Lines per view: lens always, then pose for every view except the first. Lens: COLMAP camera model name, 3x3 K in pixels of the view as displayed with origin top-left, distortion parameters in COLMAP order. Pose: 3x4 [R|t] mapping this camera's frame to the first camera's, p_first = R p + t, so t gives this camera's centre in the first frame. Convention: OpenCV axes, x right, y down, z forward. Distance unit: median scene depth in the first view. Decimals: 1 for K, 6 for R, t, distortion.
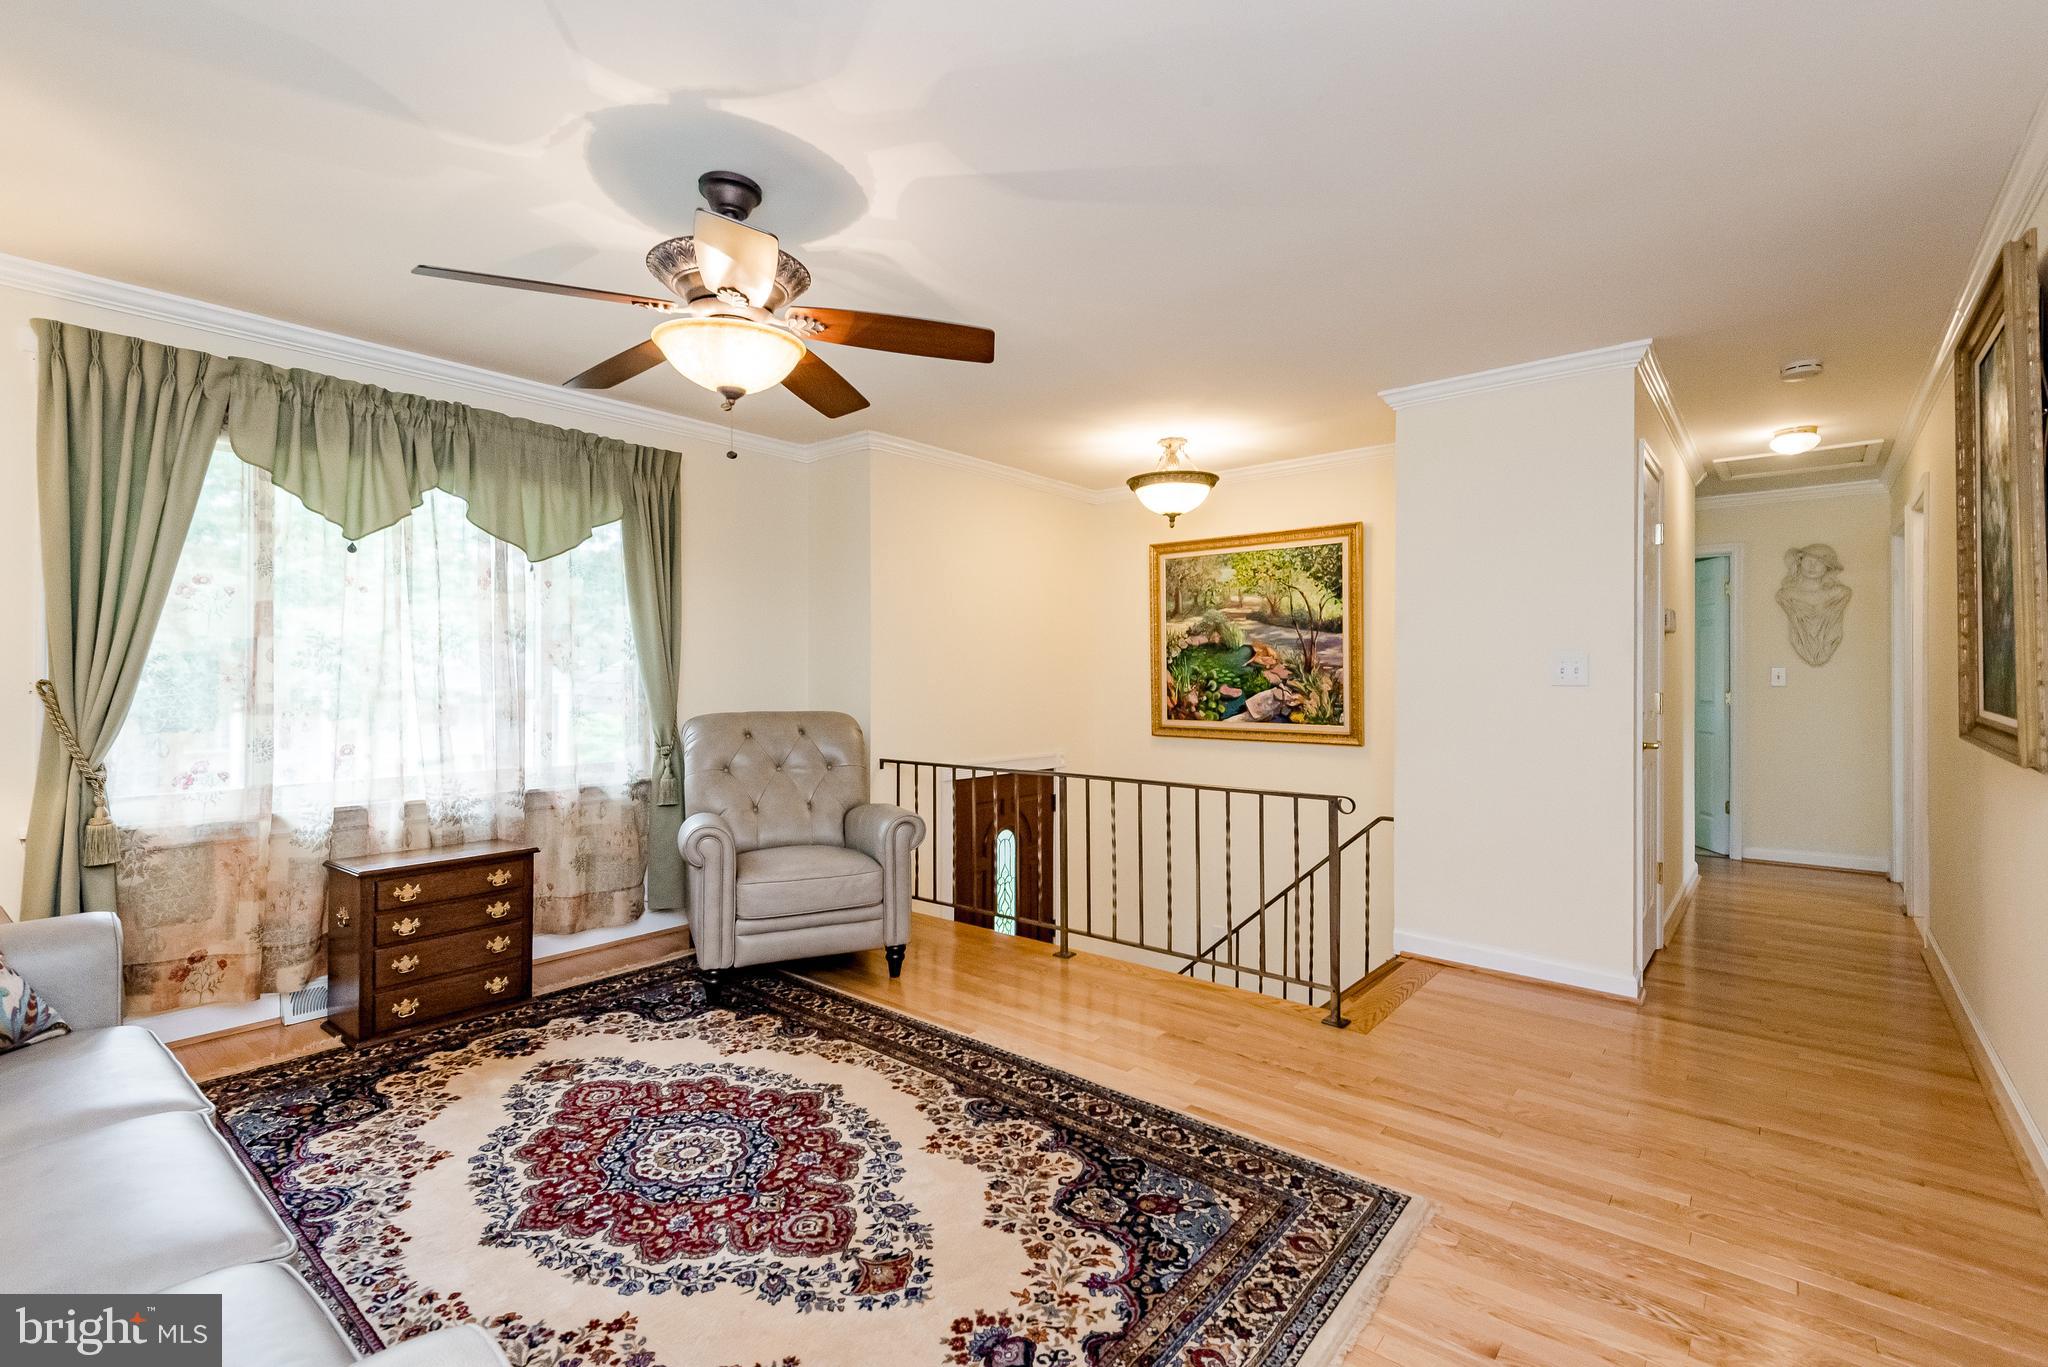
lens RADIAL K [[923.4, 0, 1029.5], [0, 923.4, 675.2], [0, 0, 1]] dist [0.031259, -0.013660]
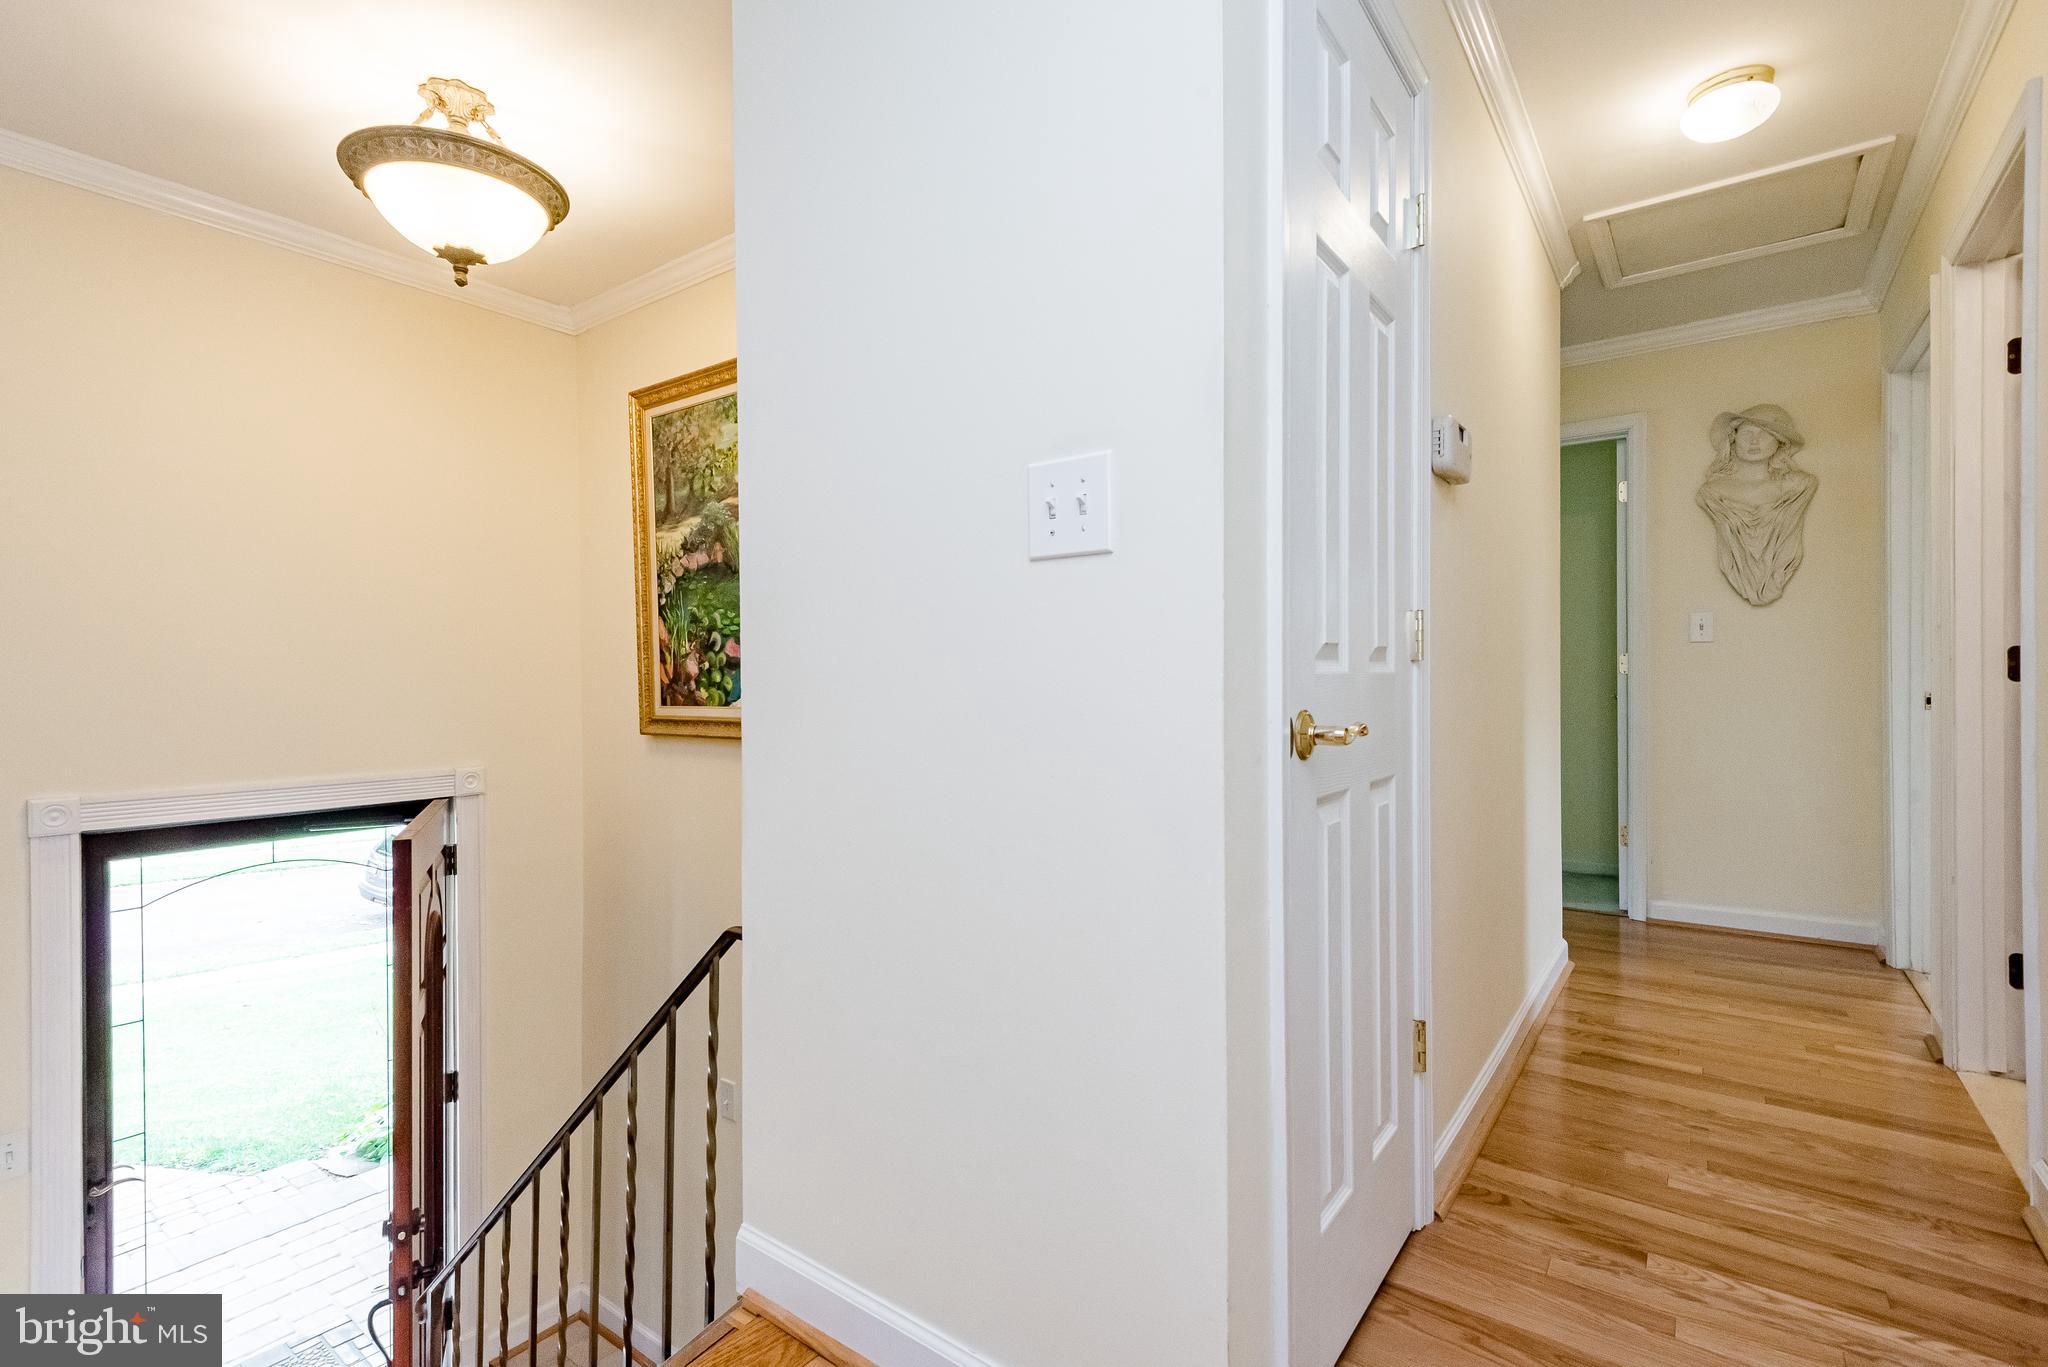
lens RADIAL K [[923.4, 0, 1030.0], [0, 923.4, 685.7], [0, 0, 1]] dist [0.031259, -0.013660]
pose [[0.998689, -0.008691, 0.050441, 0.345695], [0.008587, 0.999961, 0.002283, 0.036791], [-0.050458, -0.001847, 0.998724, 0.430769]]
